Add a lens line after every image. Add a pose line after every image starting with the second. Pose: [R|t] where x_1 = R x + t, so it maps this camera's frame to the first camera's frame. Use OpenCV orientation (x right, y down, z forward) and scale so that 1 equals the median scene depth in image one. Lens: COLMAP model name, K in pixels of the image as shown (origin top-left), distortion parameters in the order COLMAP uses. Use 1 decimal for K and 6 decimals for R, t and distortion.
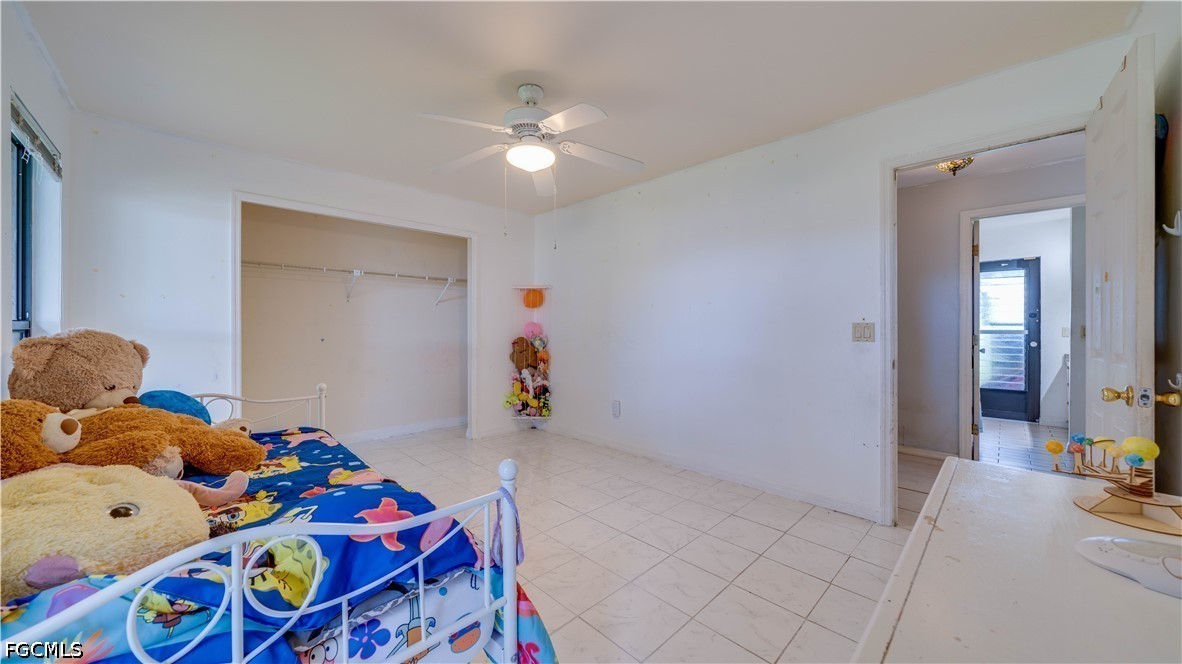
lens RADIAL K [[410.5, 0, 590.6], [0, 410.5, 328.3], [0, 0, 1]] dist [-0.005069, -0.000189]
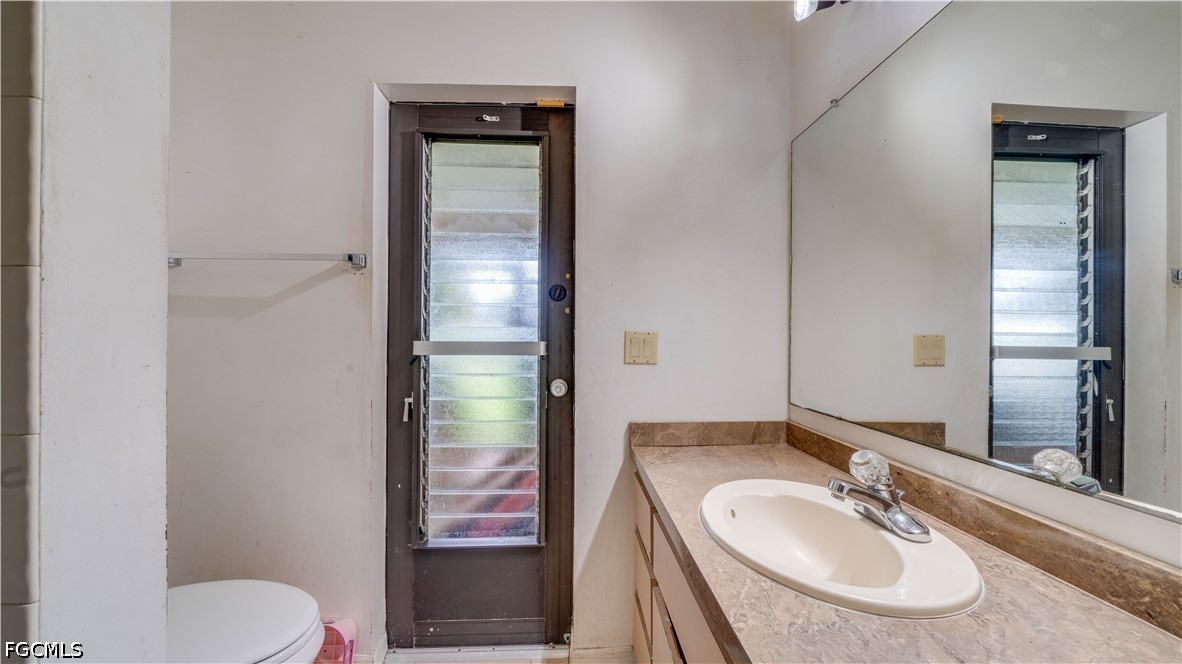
lens RADIAL K [[410.5, 0, 590.1], [0, 410.5, 334.8], [0, 0, 1]] dist [-0.005069, -0.000189]
pose [[0.656846, 0.005273, 0.754006, 0.433248], [-0.000491, 0.999978, -0.006566, 0.000769], [-0.754025, 0.003942, 0.656834, 0.388864]]
